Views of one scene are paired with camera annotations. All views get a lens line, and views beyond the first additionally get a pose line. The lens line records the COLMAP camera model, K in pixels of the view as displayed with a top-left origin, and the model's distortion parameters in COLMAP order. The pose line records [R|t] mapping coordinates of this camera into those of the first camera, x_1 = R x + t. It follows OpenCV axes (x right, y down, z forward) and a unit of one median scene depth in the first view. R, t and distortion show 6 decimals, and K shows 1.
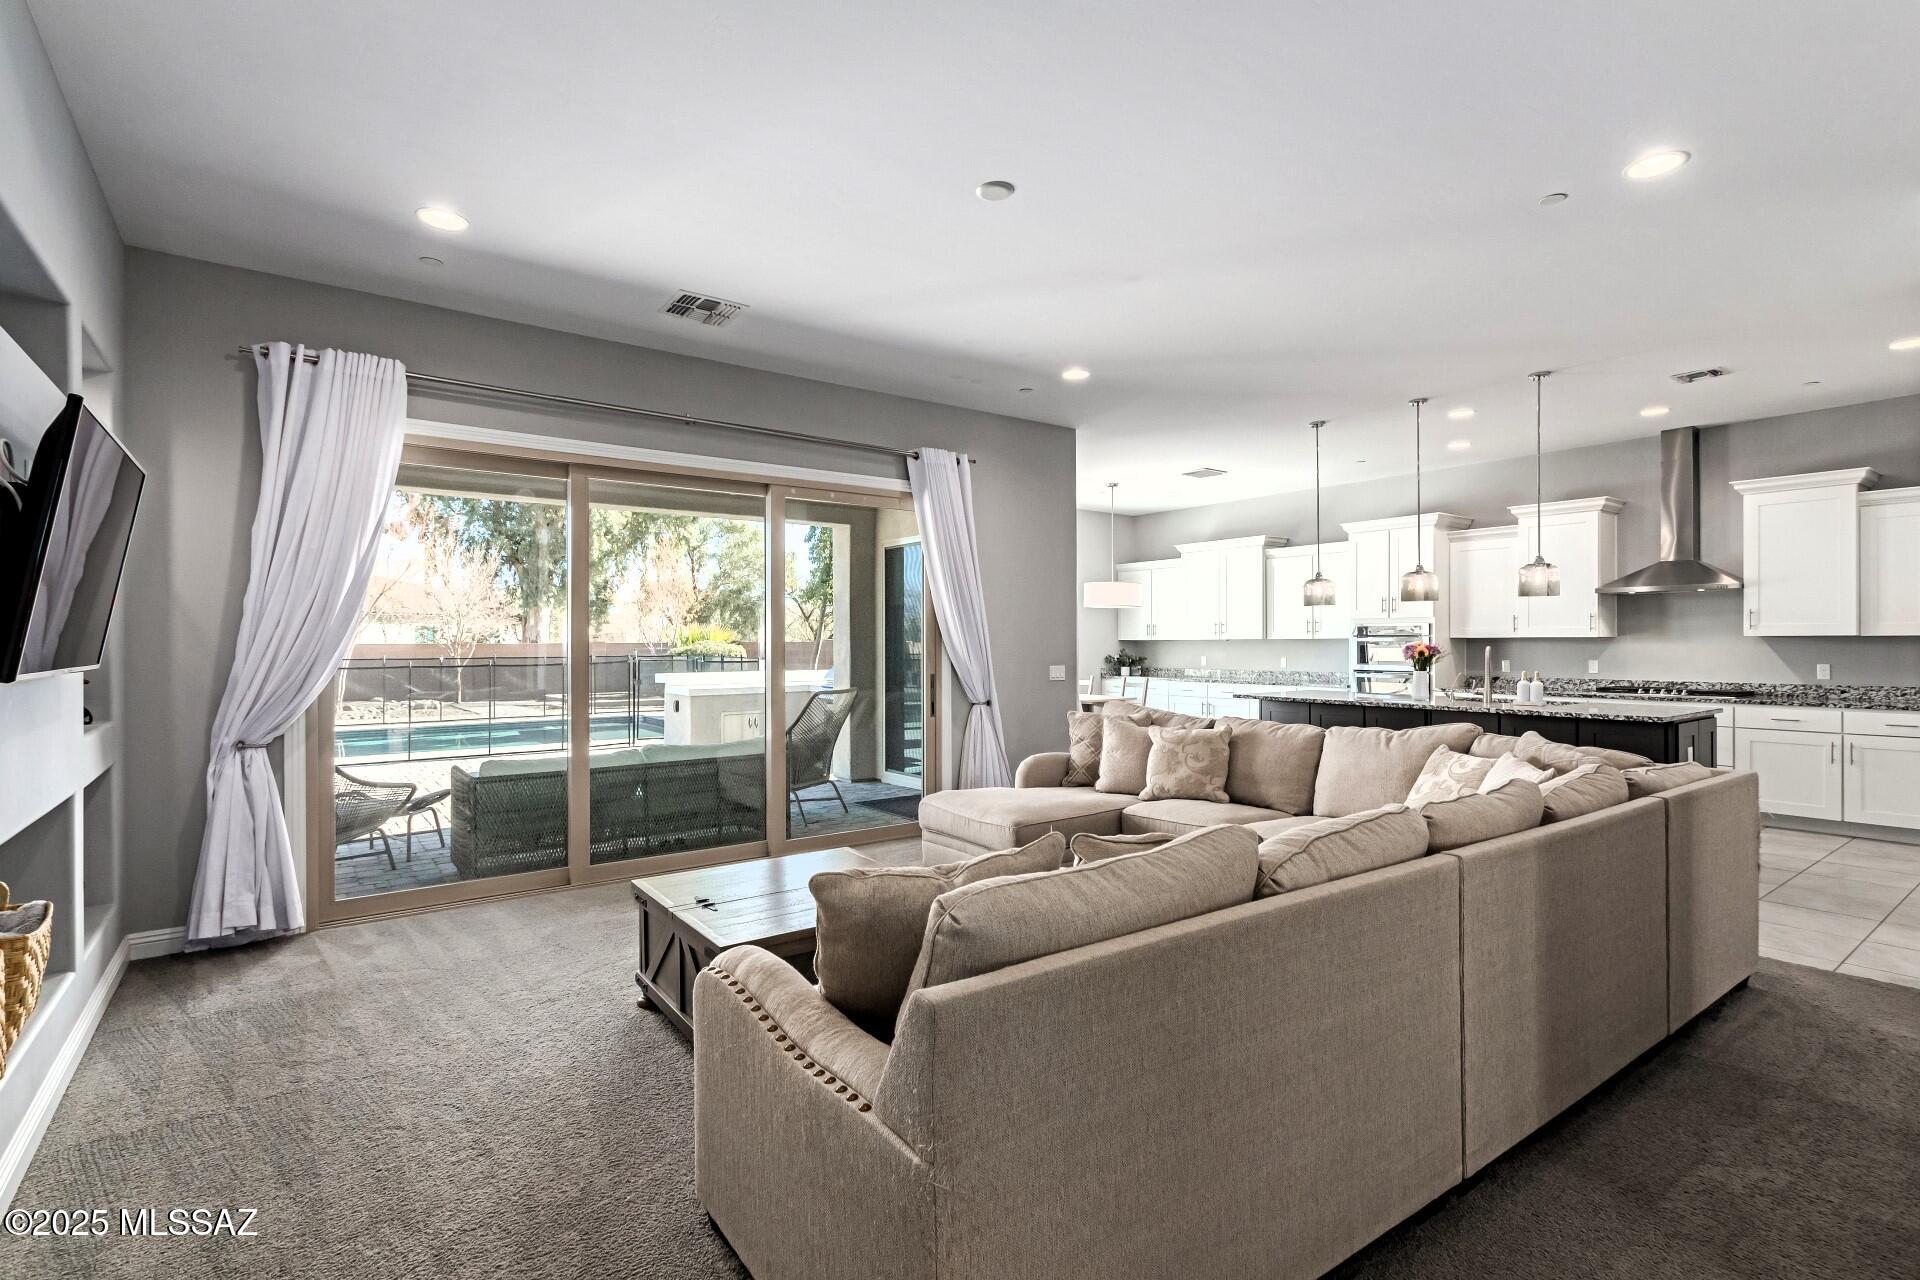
lens RADIAL K [[895.2, 0, 951.1], [0, 895.2, 643.0], [0, 0, 1]] dist [0.006283, -0.004522]
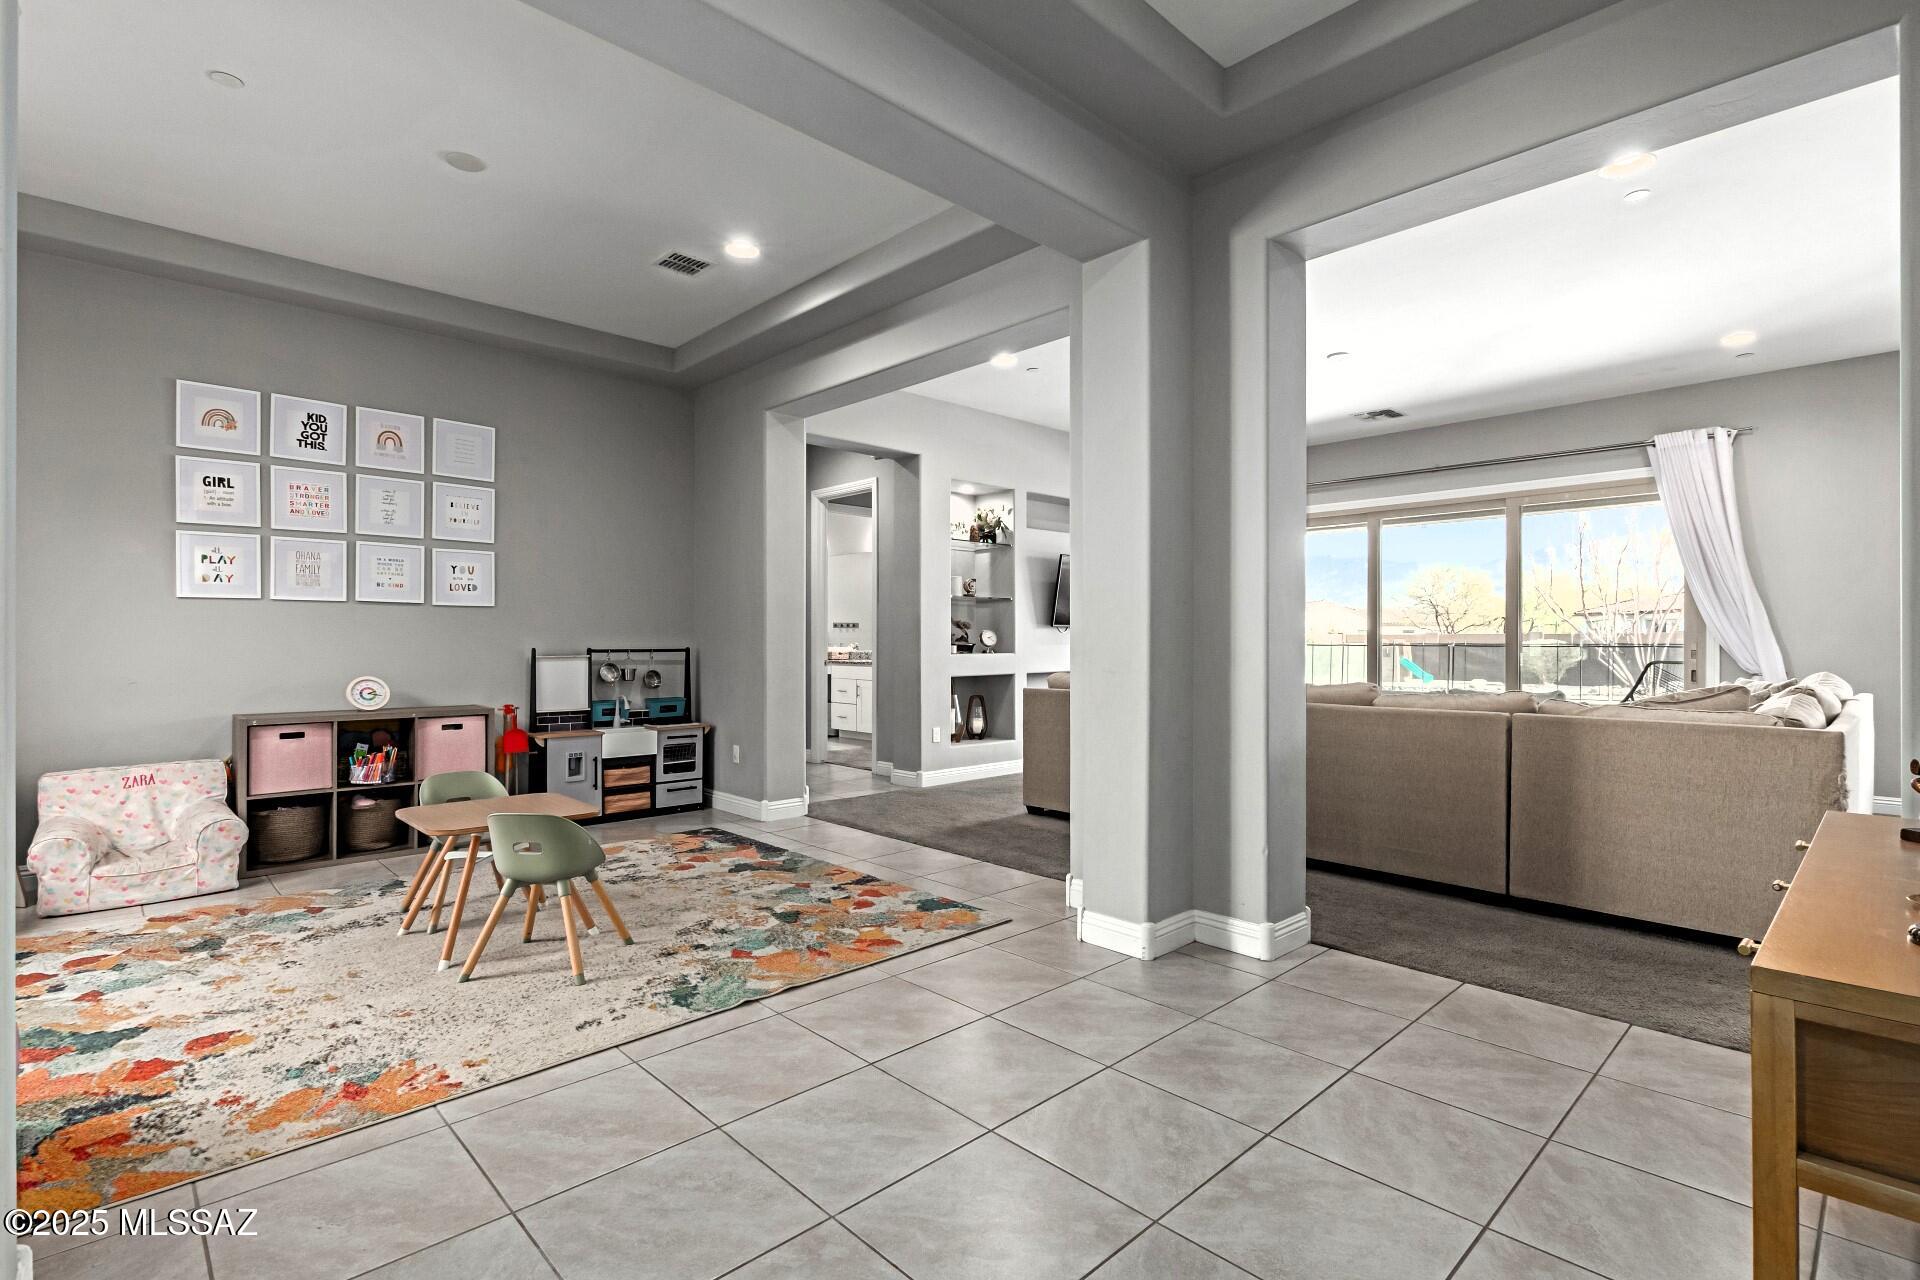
lens RADIAL K [[895.2, 0, 957.5], [0, 895.2, 640.8], [0, 0, 1]] dist [0.006283, -0.004522]
pose [[0.132866, 0.003943, -0.991126, 0.838893], [-0.001822, 0.999991, 0.003734, 0.026557], [0.991132, 0.001309, 0.132872, 0.010644]]
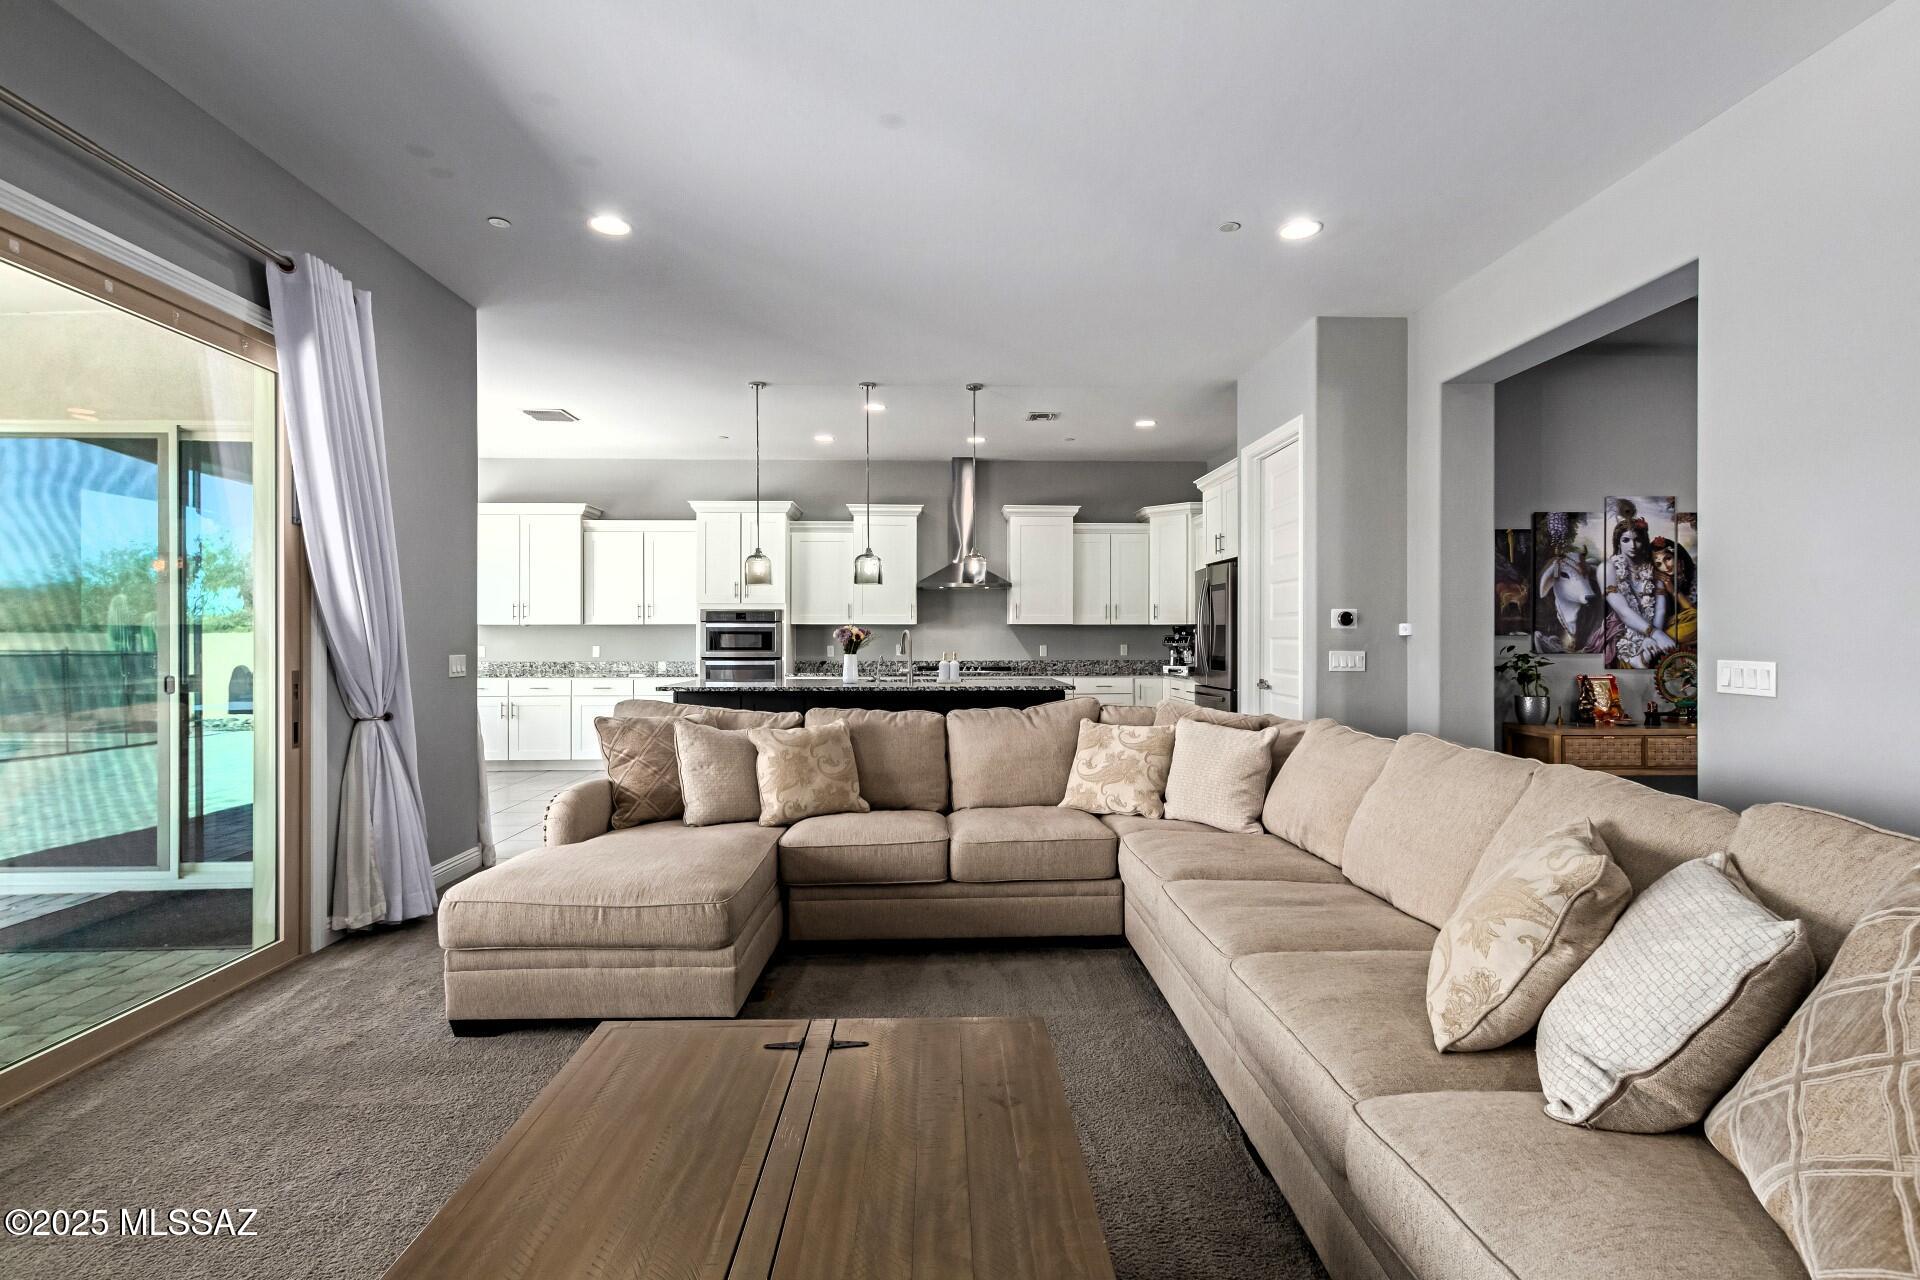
lens RADIAL K [[895.2, 0, 954.6], [0, 895.2, 637.3], [0, 0, 1]] dist [0.006283, -0.004522]
pose [[0.562970, 0.002589, 0.826473, -0.232460], [-0.001382, 0.999997, -0.002191, 0.013766], [-0.826476, 0.000092, 0.562972, 0.329230]]
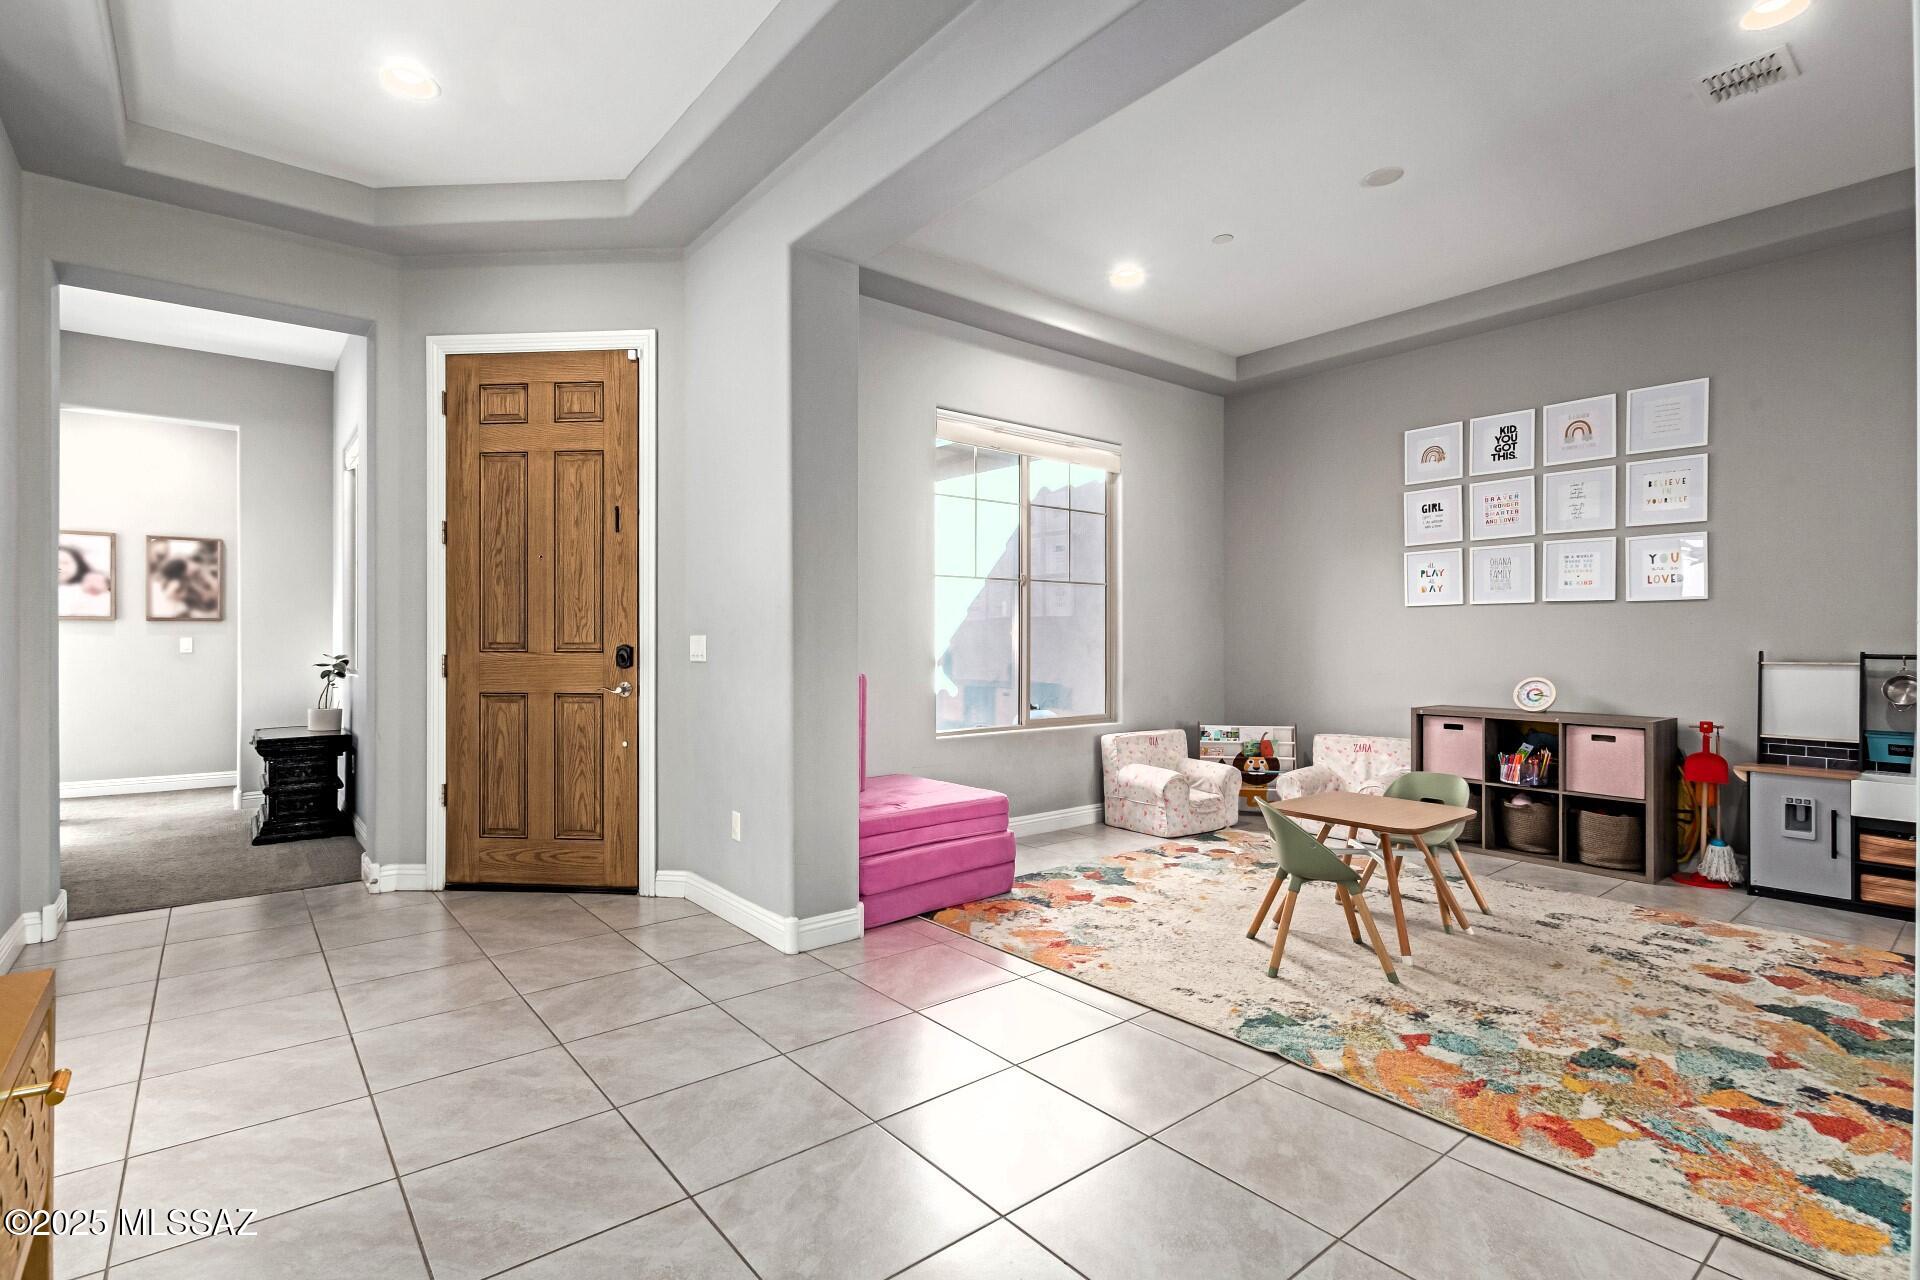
lens RADIAL K [[895.2, 0, 959.1], [0, 895.2, 640.0], [0, 0, 1]] dist [0.006283, -0.004522]
pose [[-0.998605, 0.004176, -0.052635, 0.564305], [0.004295, 0.999988, -0.002148, 0.028382], [0.052625, -0.002371, -0.998612, 0.320966]]
